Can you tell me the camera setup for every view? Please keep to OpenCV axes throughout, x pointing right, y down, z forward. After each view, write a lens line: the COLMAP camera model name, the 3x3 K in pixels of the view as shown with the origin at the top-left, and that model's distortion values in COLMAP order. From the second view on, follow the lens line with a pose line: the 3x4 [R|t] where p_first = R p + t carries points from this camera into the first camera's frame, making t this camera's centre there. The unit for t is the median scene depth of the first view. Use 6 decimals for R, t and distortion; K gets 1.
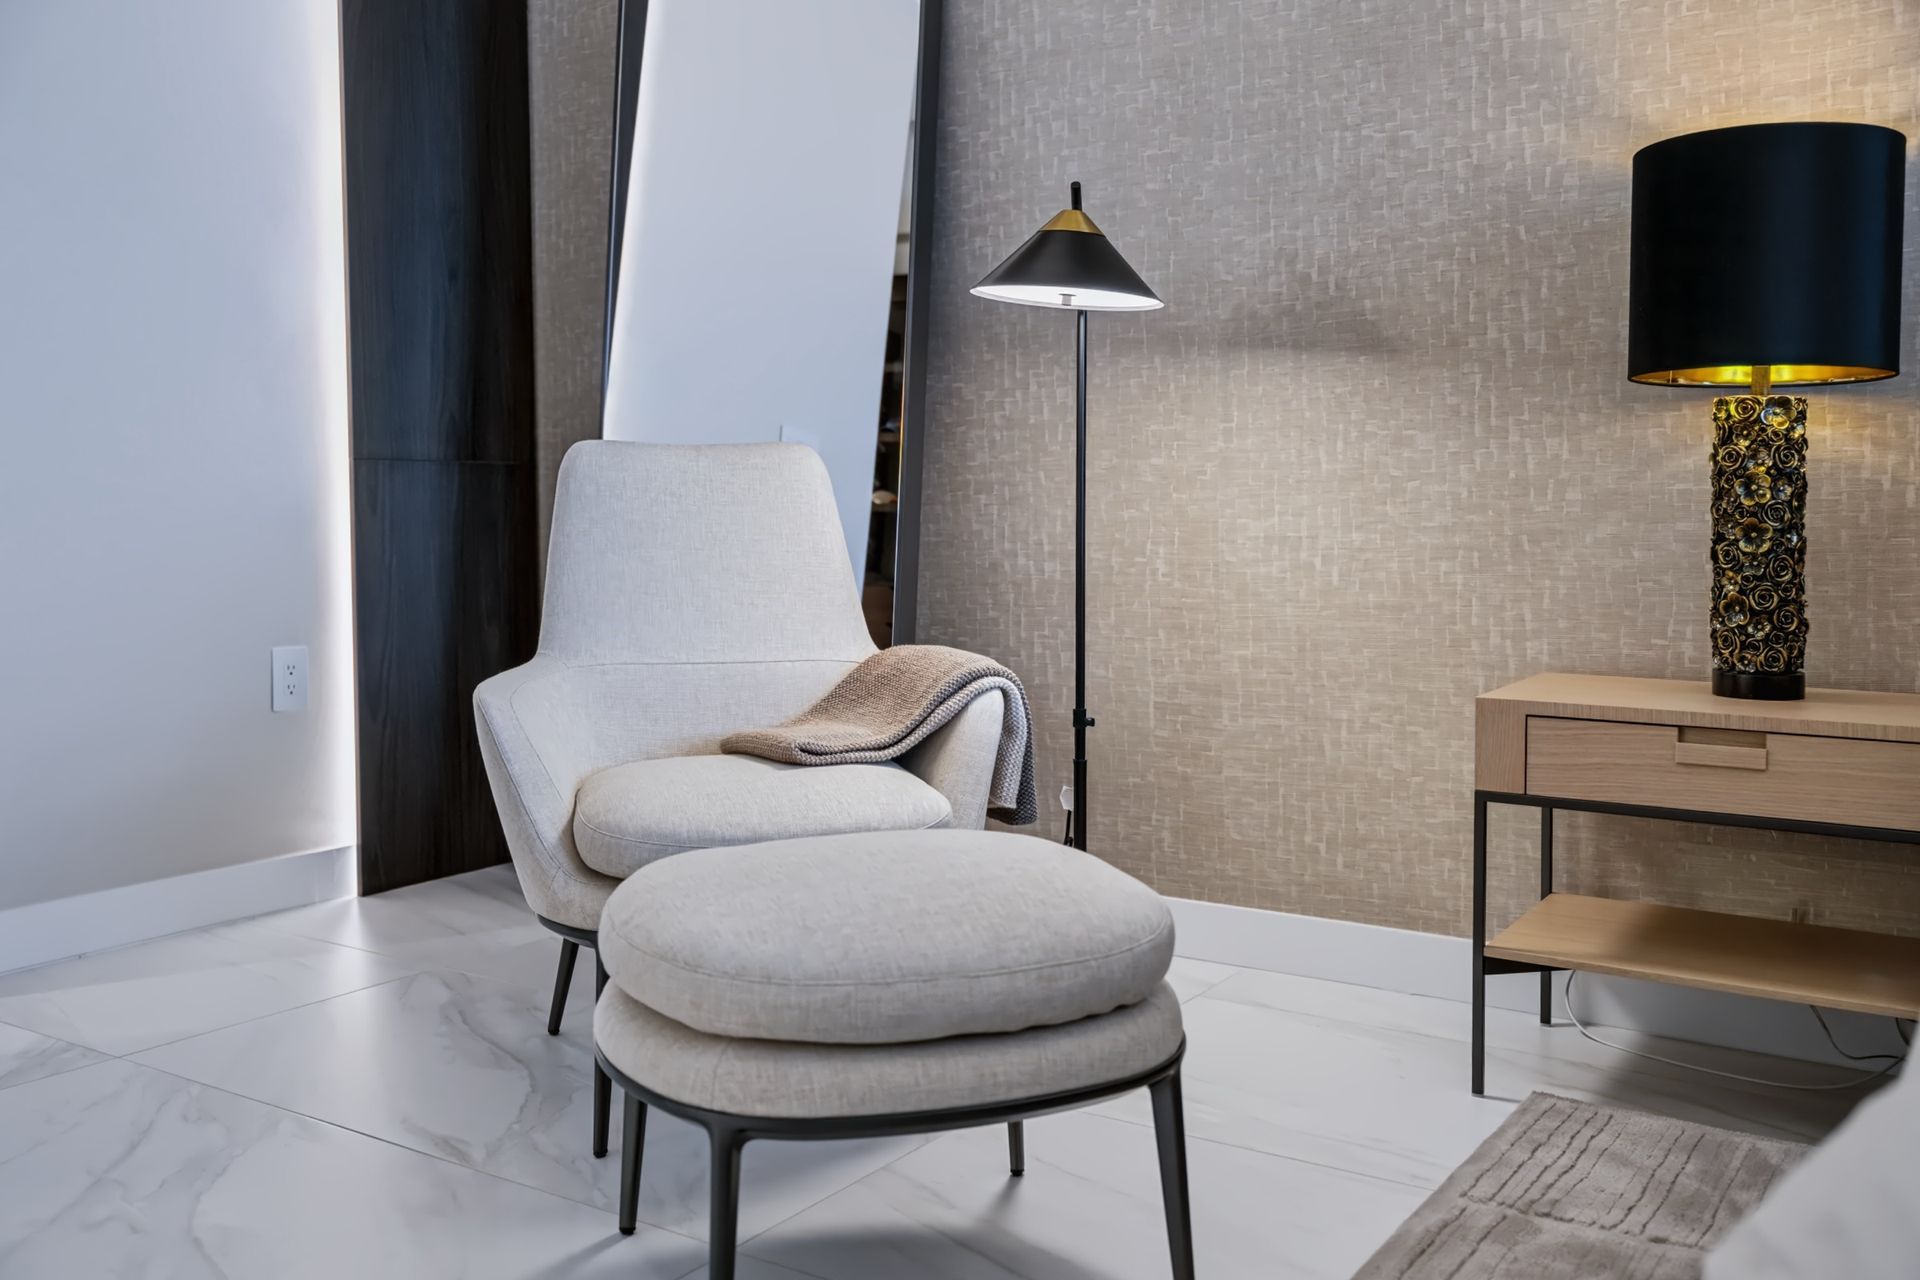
lens RADIAL K [[1703.6, 0, 963.1], [0, 1703.6, 678.5], [0, 0, 1]] dist [-0.004619, -0.000362]
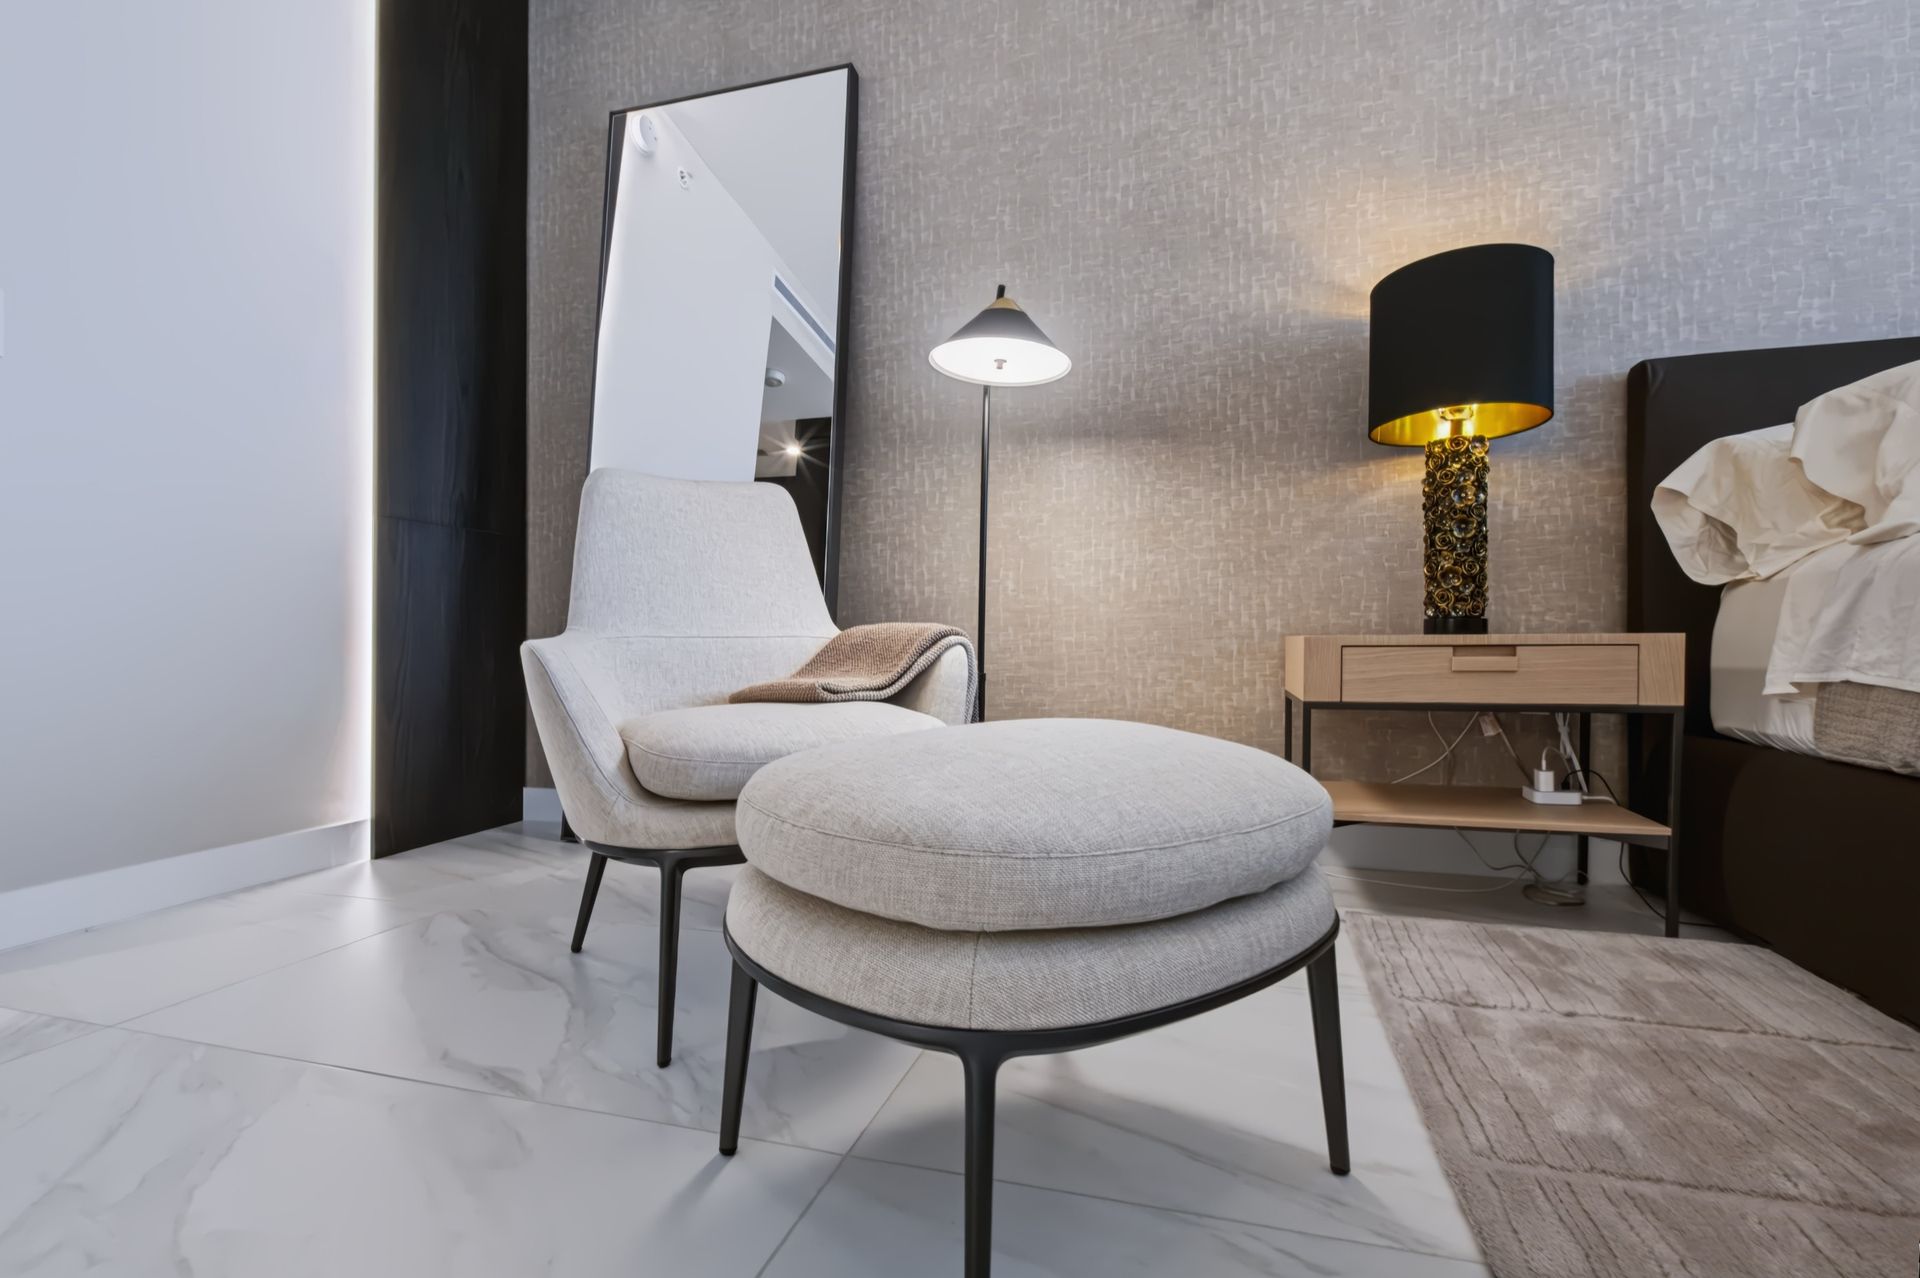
lens RADIAL K [[821.8, 0, 974.9], [0, 821.8, 655.8], [0, 0, 1]] dist [0.011405, -0.009506]
pose [[0.952541, -0.011247, 0.304202, -0.153036], [0.039555, 0.995418, -0.087056, 0.066414], [-0.301829, 0.094958, 0.948621, 0.362109]]
